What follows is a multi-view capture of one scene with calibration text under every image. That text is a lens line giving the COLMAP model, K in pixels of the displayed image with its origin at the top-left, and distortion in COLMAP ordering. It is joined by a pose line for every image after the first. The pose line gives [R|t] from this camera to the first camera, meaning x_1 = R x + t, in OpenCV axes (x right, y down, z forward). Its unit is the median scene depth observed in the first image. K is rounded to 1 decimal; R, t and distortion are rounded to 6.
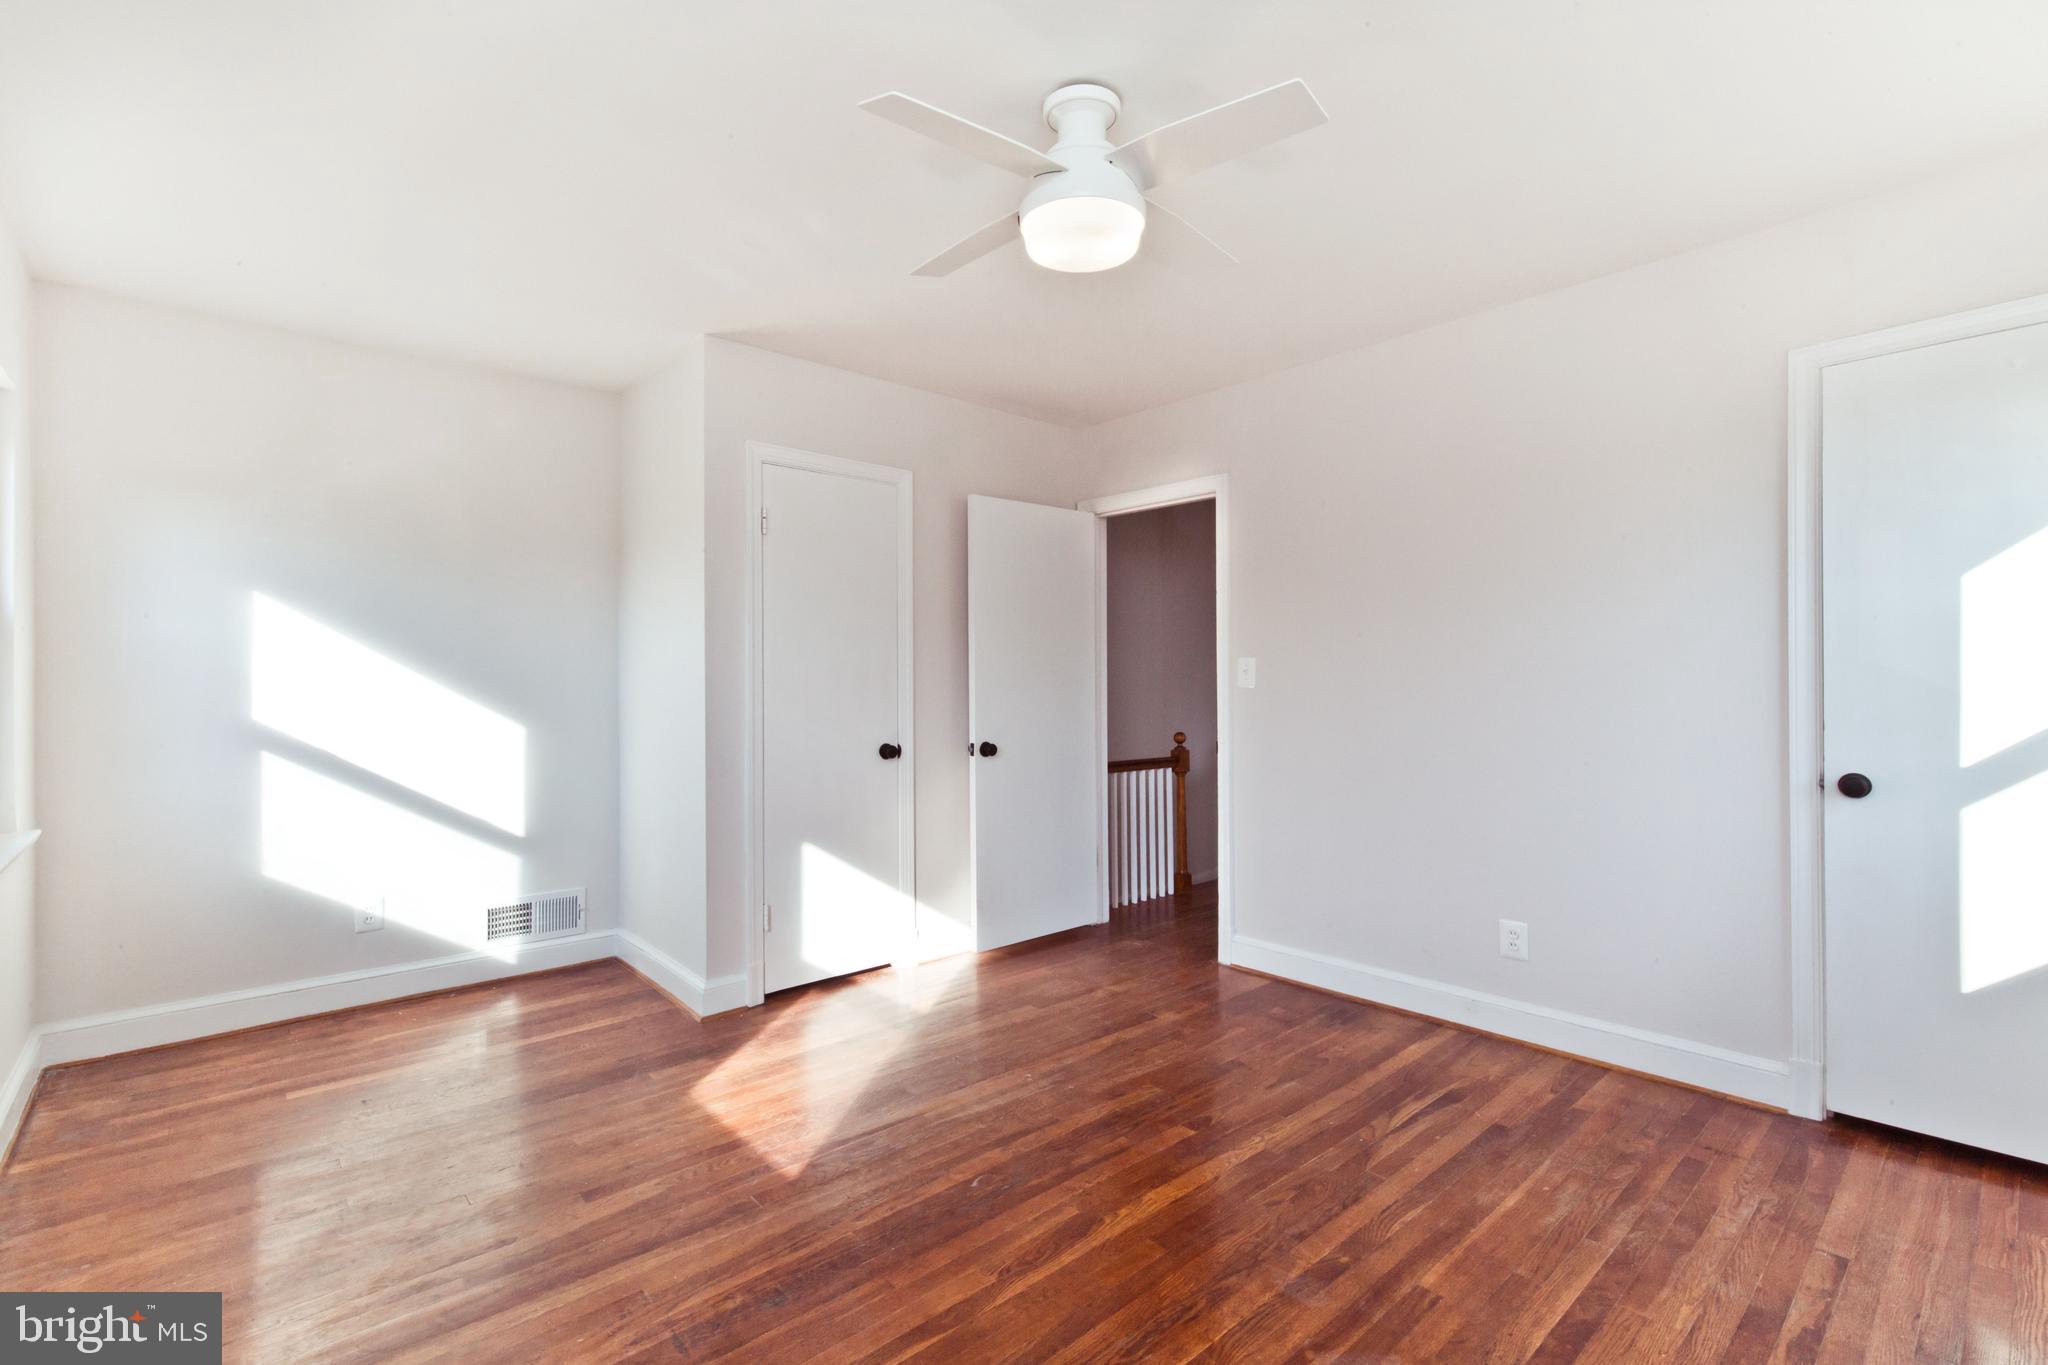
lens RADIAL K [[917.8, 0, 1029.2], [0, 917.8, 675.8], [0, 0, 1]] dist [0.000065, -0.000161]
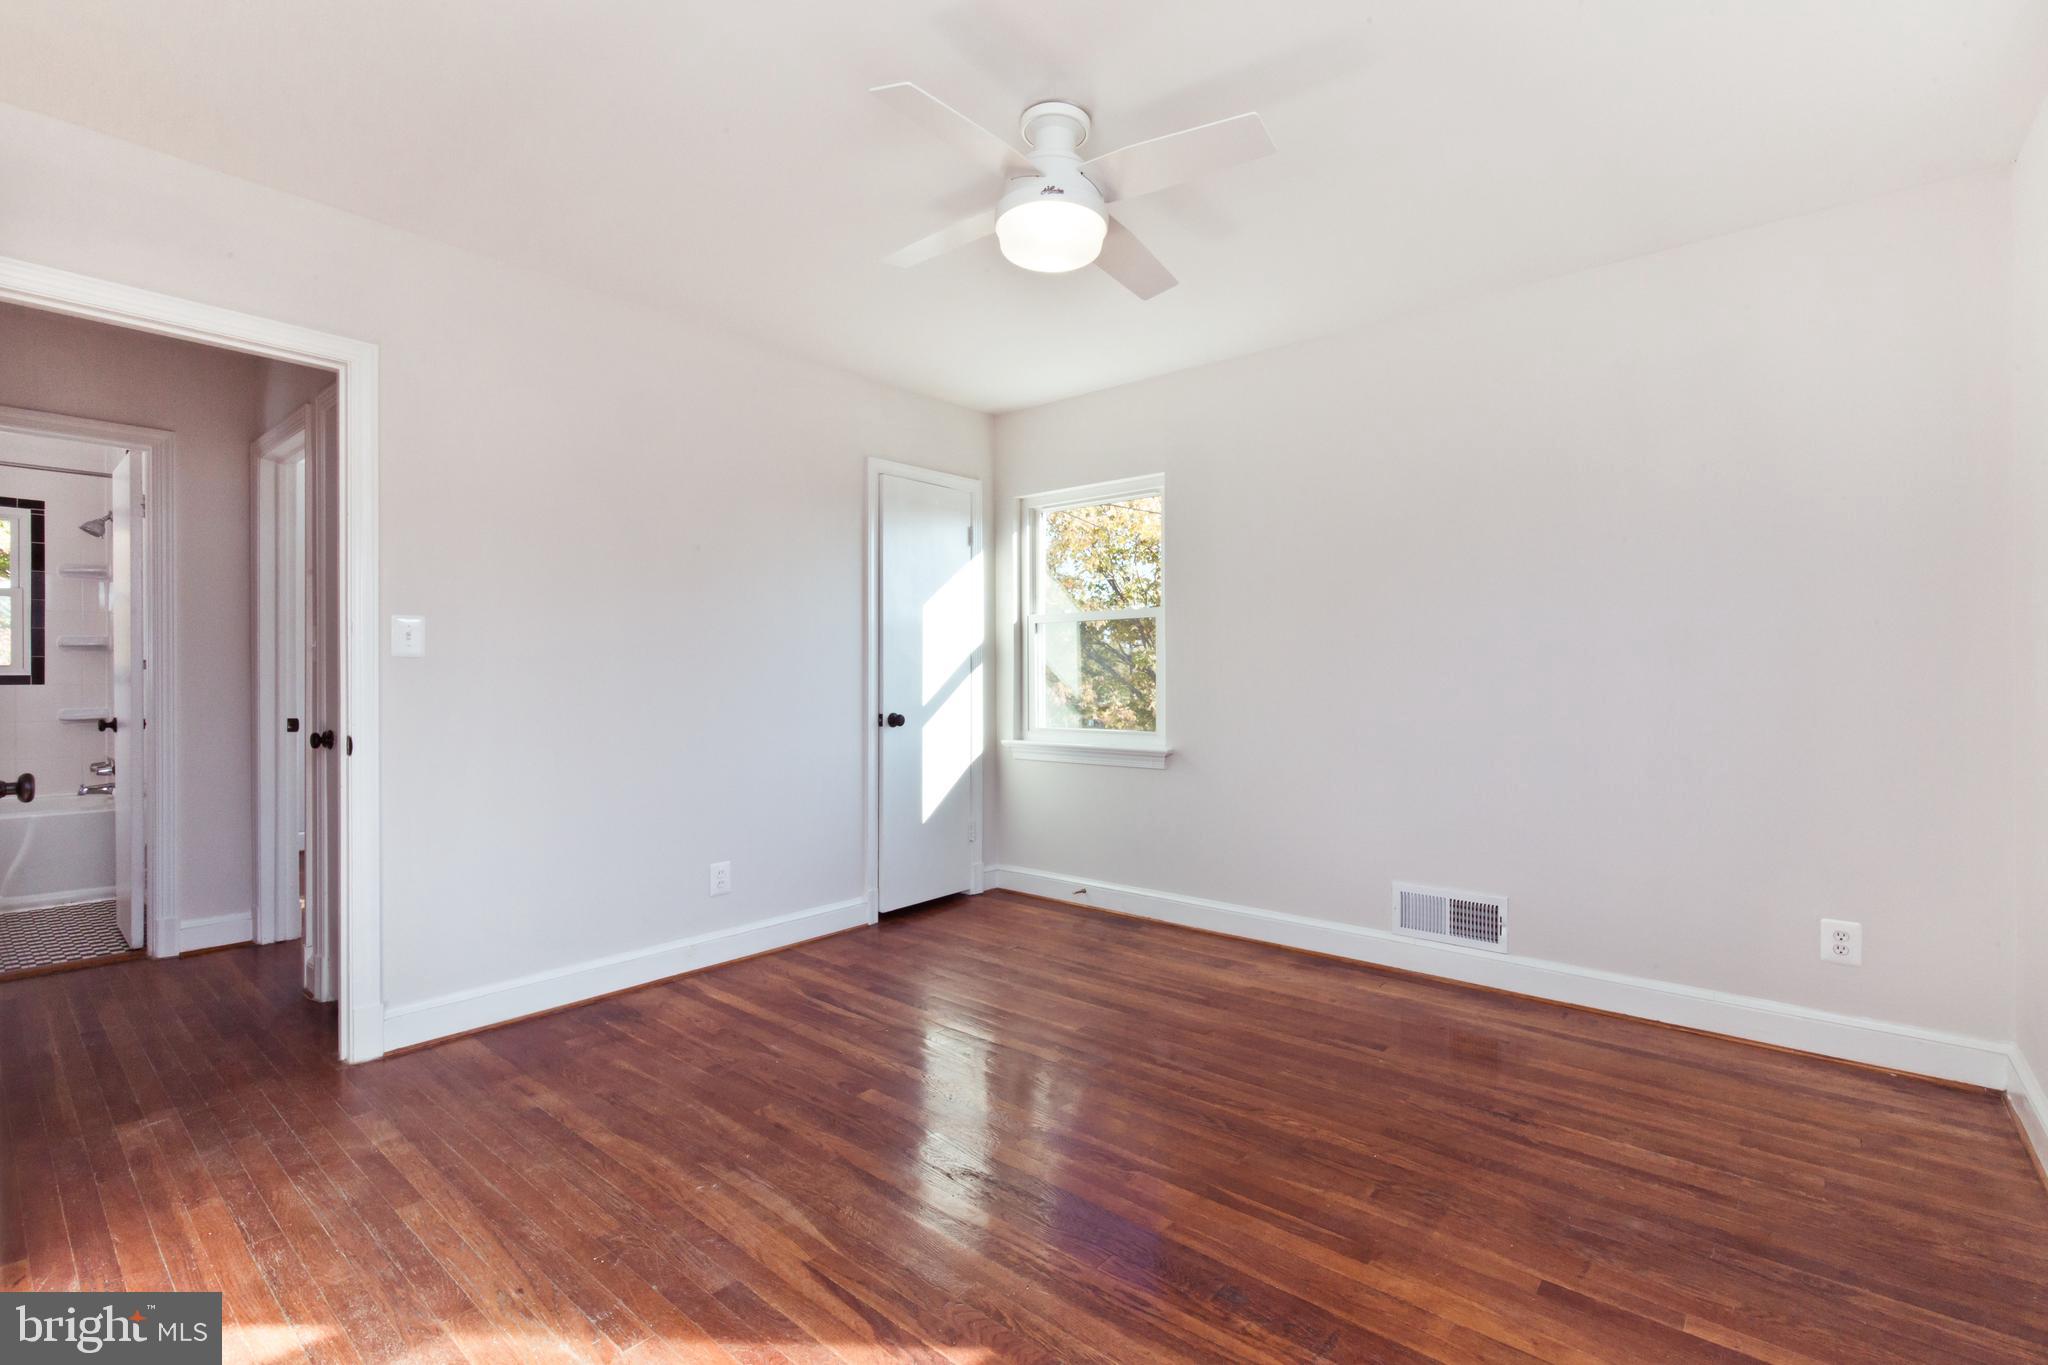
lens RADIAL K [[930.6, 0, 1025.3], [0, 930.6, 674.8], [0, 0, 1]] dist [0.007402, -0.000166]
pose [[-0.134745, 0.007483, 0.990852, -0.808774], [-0.005592, 0.999950, -0.008313, 0.045491], [-0.990865, -0.006661, -0.134696, 0.912290]]
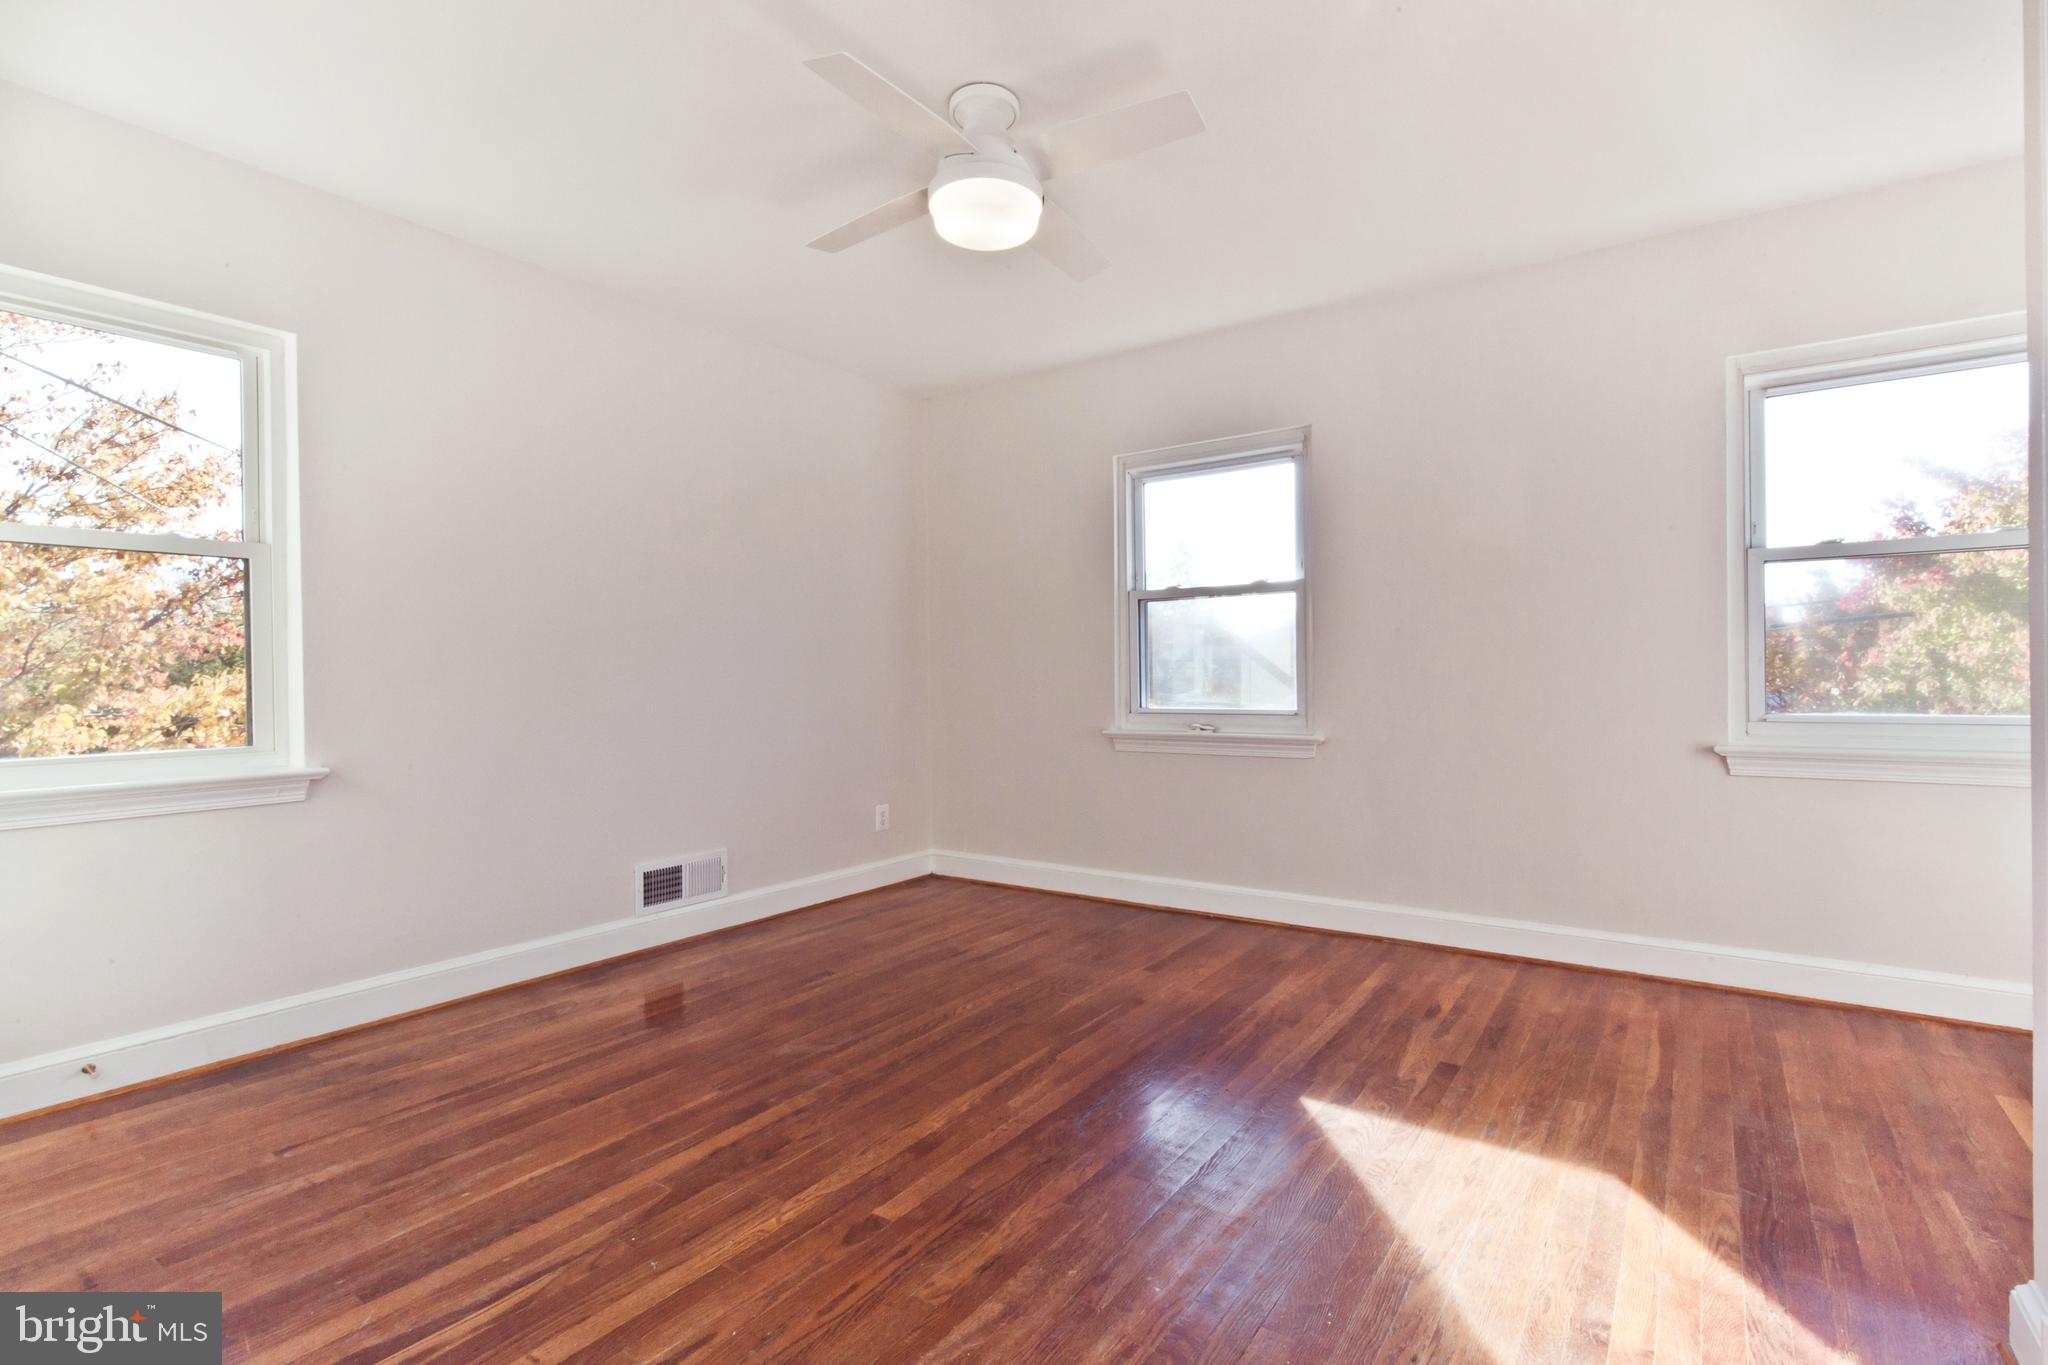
lens RADIAL K [[934.3, 0, 1056.5], [0, 934.3, 699.6], [0, 0, 1]] dist [0.000031, -0.000203]
pose [[-0.969951, 0.019790, -0.242495, 0.197809], [0.015812, 0.999707, 0.018339, 0.082733], [0.242787, 0.013954, -0.969979, 1.624618]]
